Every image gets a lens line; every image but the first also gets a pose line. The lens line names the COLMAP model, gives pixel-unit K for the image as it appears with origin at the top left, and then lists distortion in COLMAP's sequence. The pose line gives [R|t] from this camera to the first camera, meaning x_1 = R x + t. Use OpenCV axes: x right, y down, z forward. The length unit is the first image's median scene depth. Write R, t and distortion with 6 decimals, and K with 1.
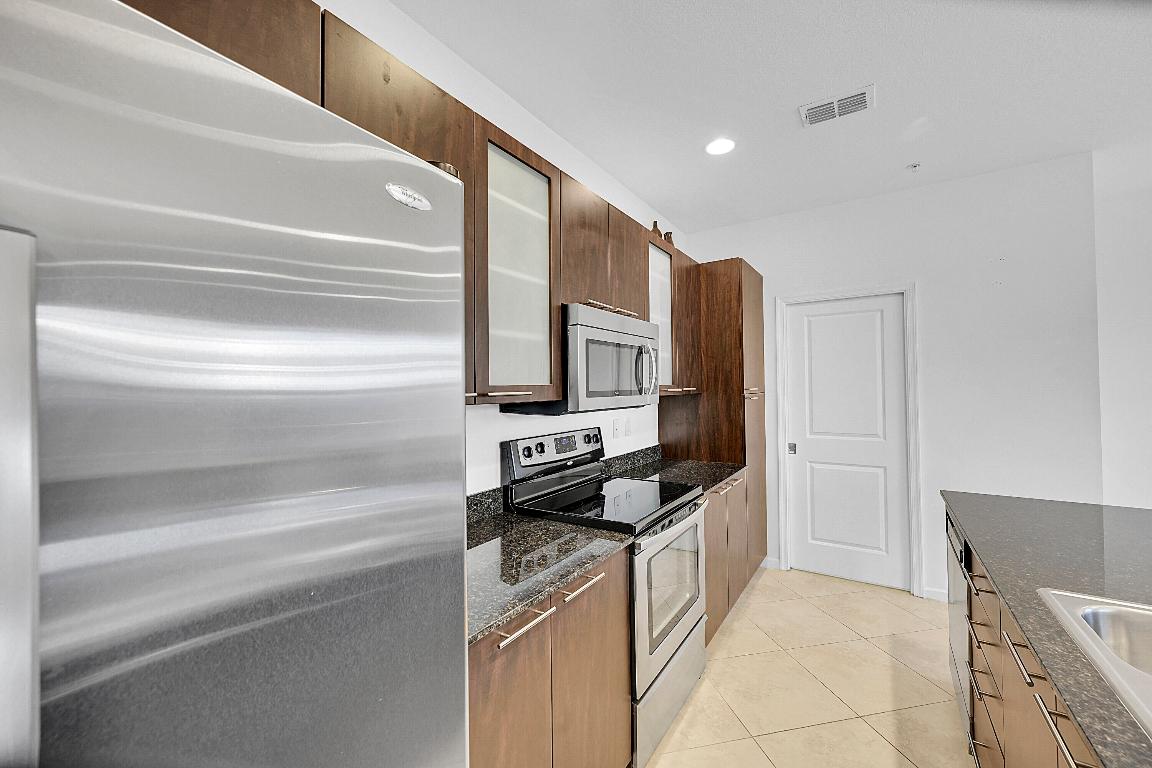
lens RADIAL K [[453.6, 0, 580.1], [0, 453.6, 381.1], [0, 0, 1]] dist [0.000613, -0.000375]
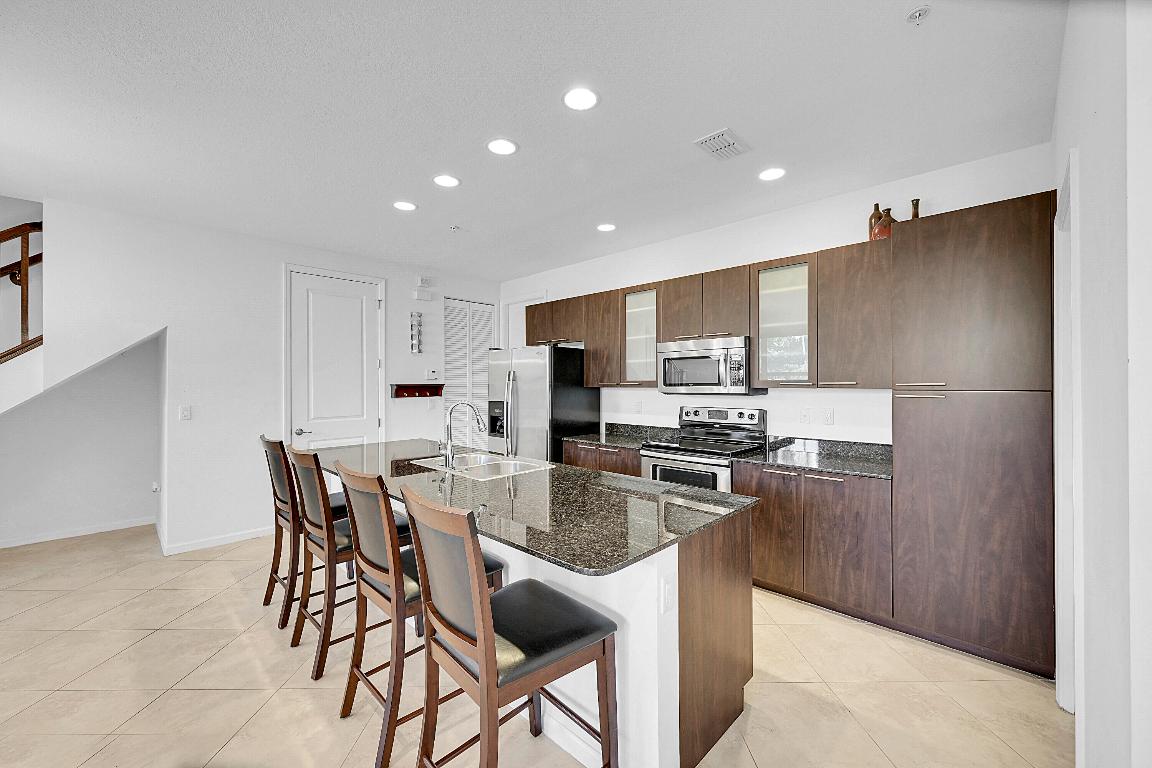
lens RADIAL K [[453.6, 0, 580.1], [0, 453.6, 381.1], [0, 0, 1]] dist [0.000613, -0.000375]
pose [[-0.184805, 0.006872, -0.982751, 1.943455], [0.019428, 0.999806, 0.003338, -0.002670], [0.982583, -0.018476, -0.184903, 0.908861]]
